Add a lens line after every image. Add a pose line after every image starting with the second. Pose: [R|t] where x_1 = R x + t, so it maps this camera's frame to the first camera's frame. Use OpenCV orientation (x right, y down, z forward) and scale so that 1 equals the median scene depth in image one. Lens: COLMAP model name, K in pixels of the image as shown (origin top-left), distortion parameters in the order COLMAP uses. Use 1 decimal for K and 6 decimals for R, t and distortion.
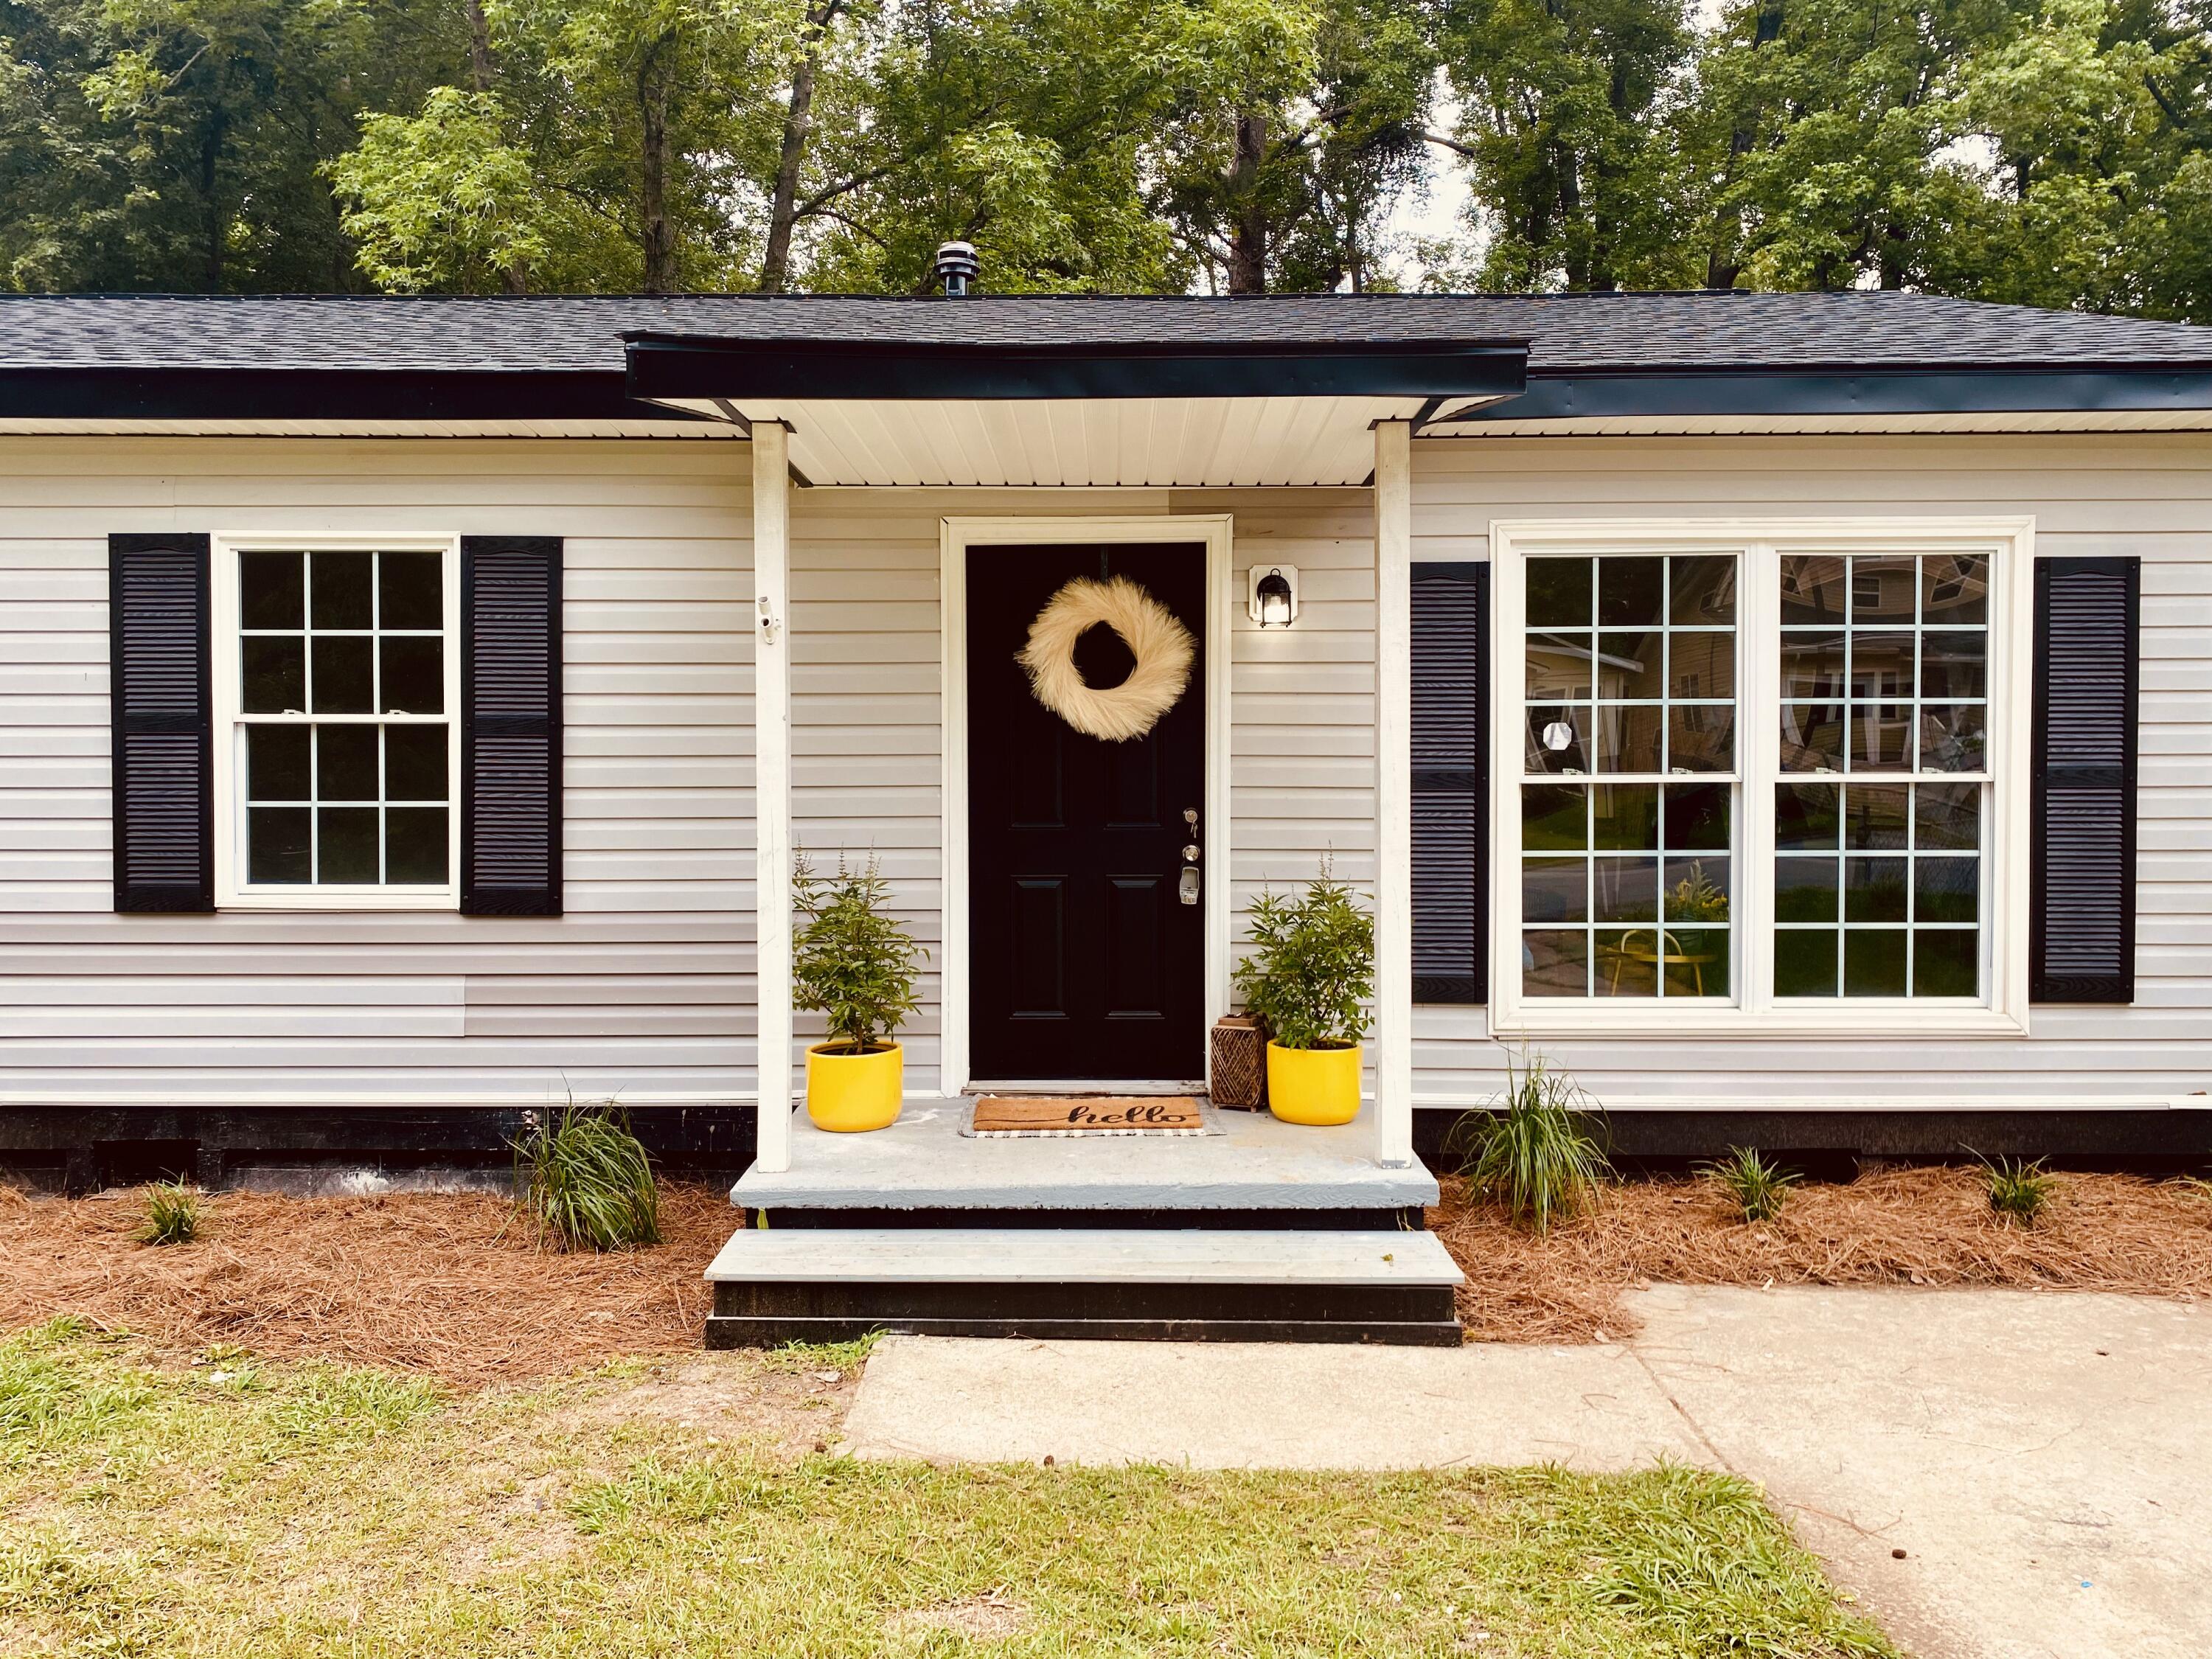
lens RADIAL K [[1706.8, 0, 1106.0], [0, 1706.8, 829.5], [0, 0, 1]] dist [0.006631, -0.014648]
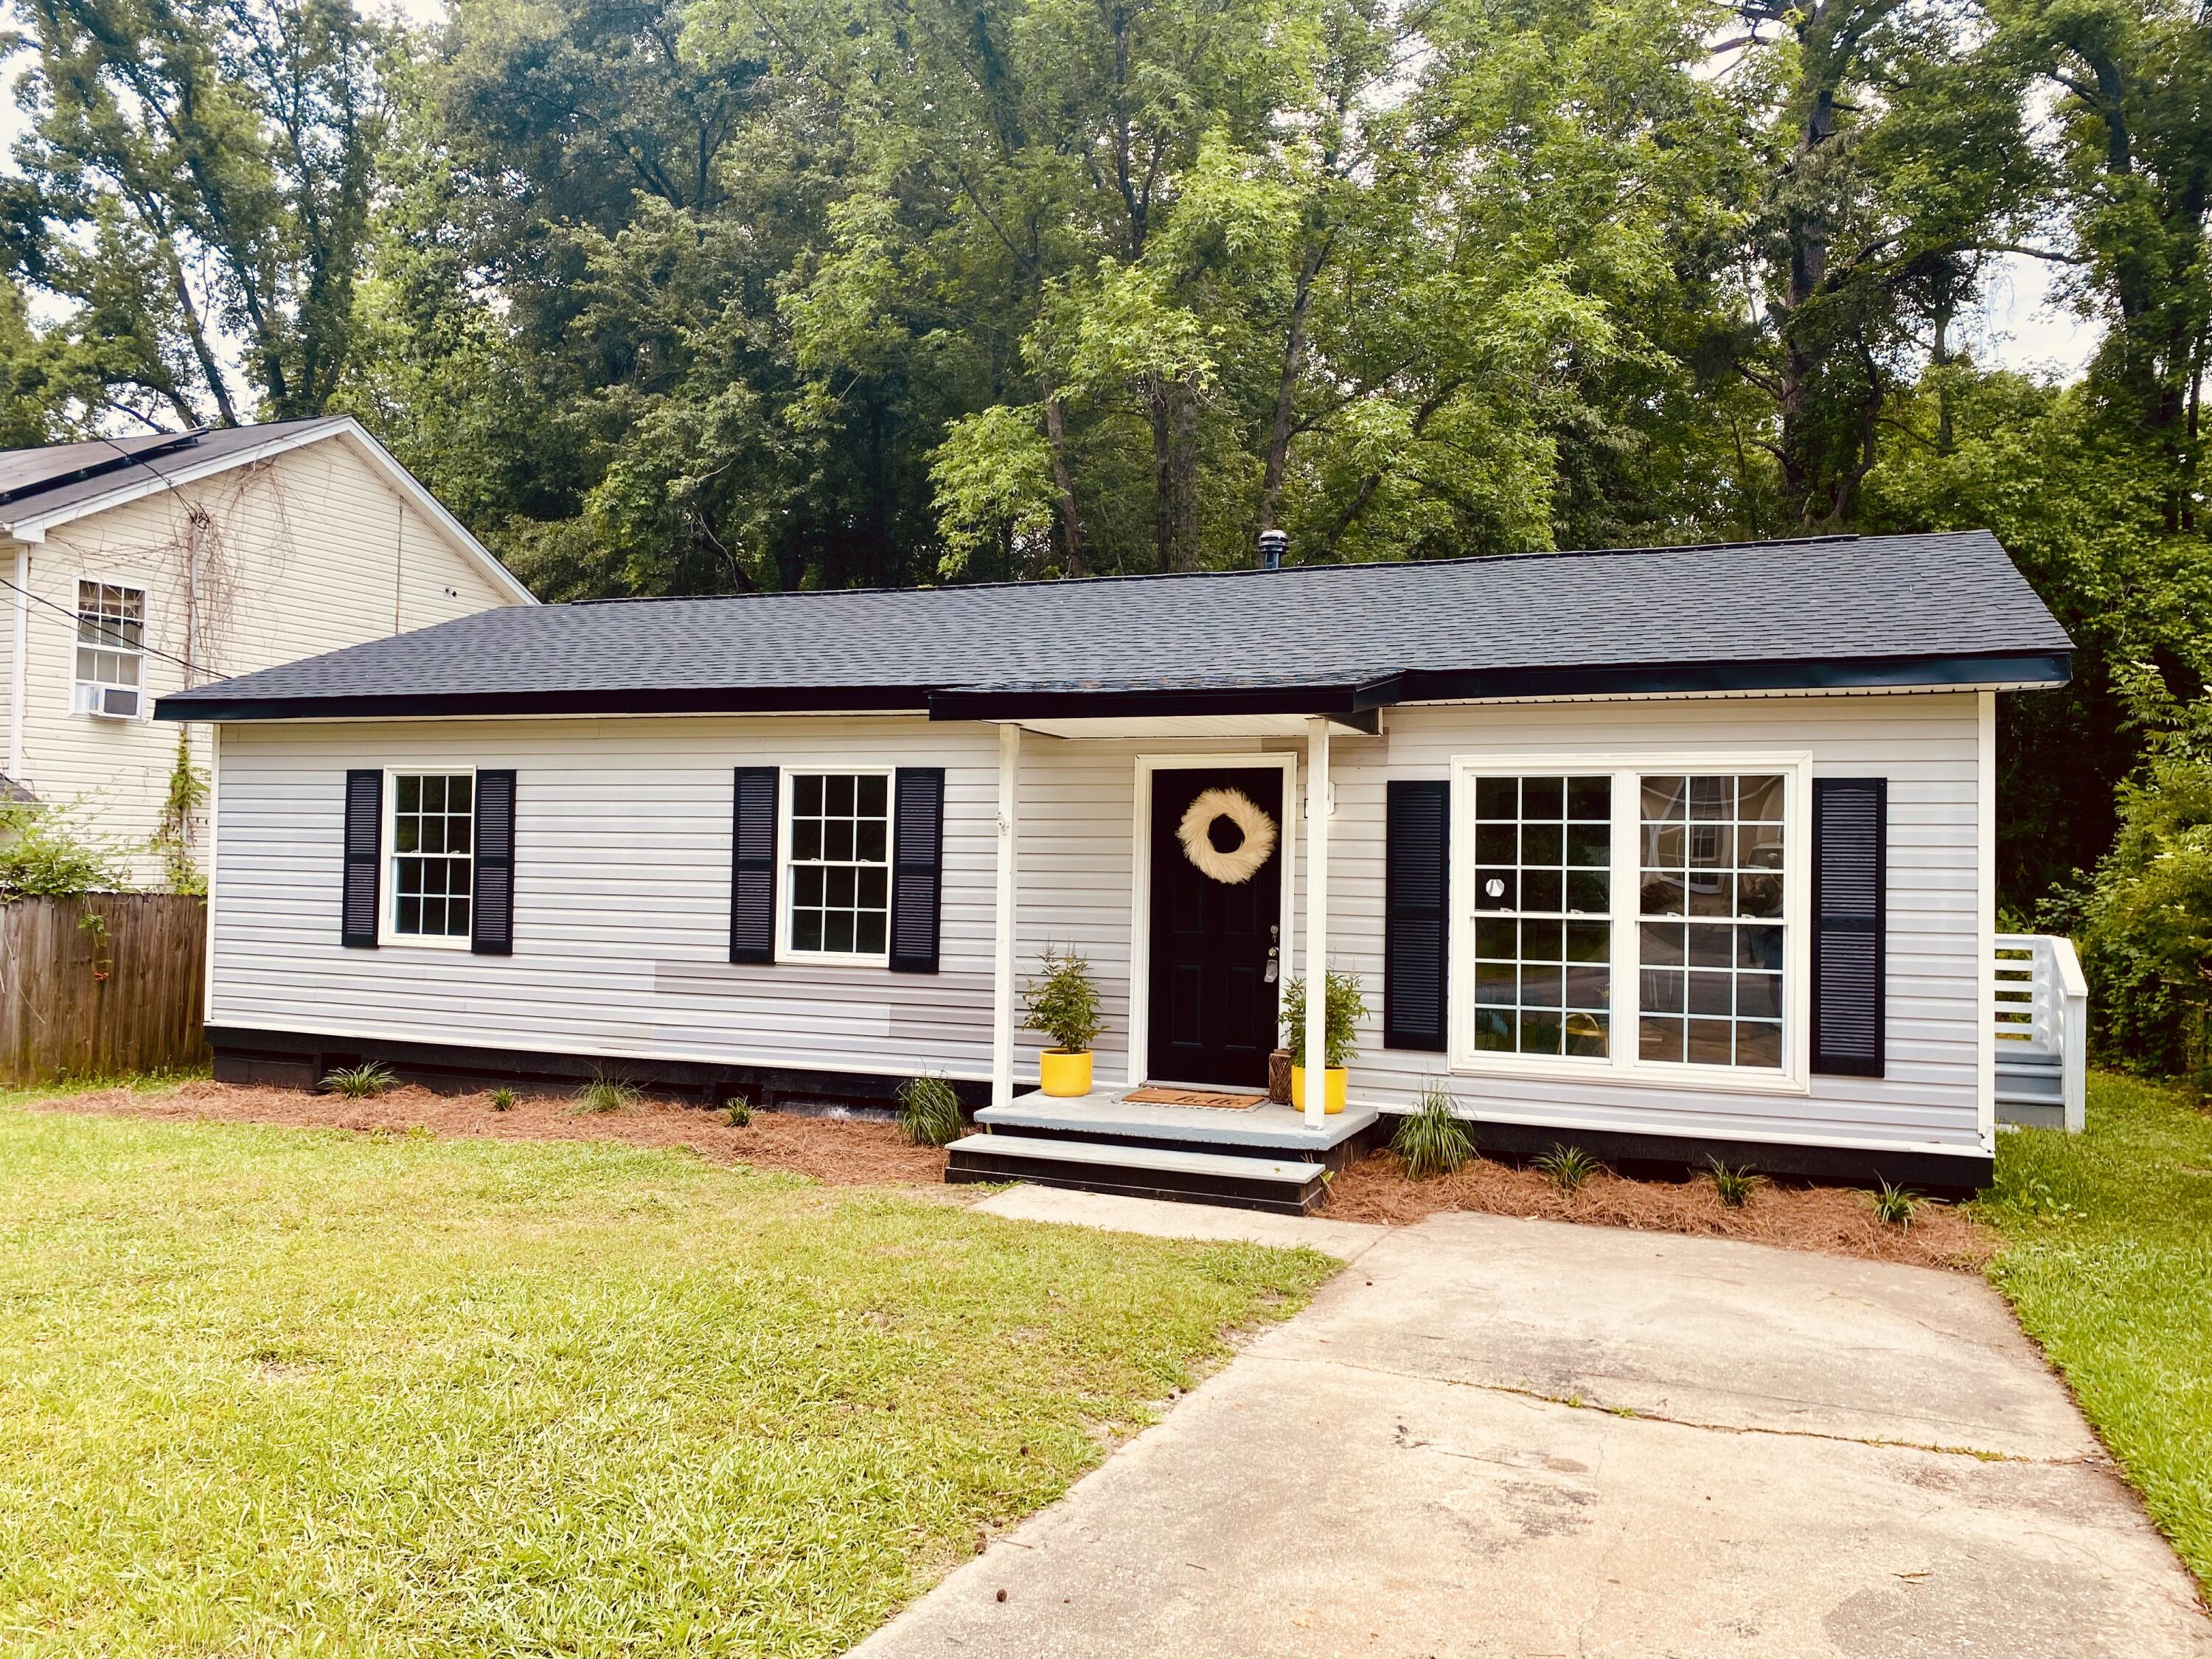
lens RADIAL K [[1721.2, 0, 1104.5], [0, 1721.2, 837.9], [0, 0, 1]] dist [0.048737, -0.044472]
pose [[0.929345, 0.012404, -0.369005, 0.524832], [-0.031534, 0.998450, -0.045858, -0.015500], [0.367864, 0.054254, 0.928295, -0.653206]]
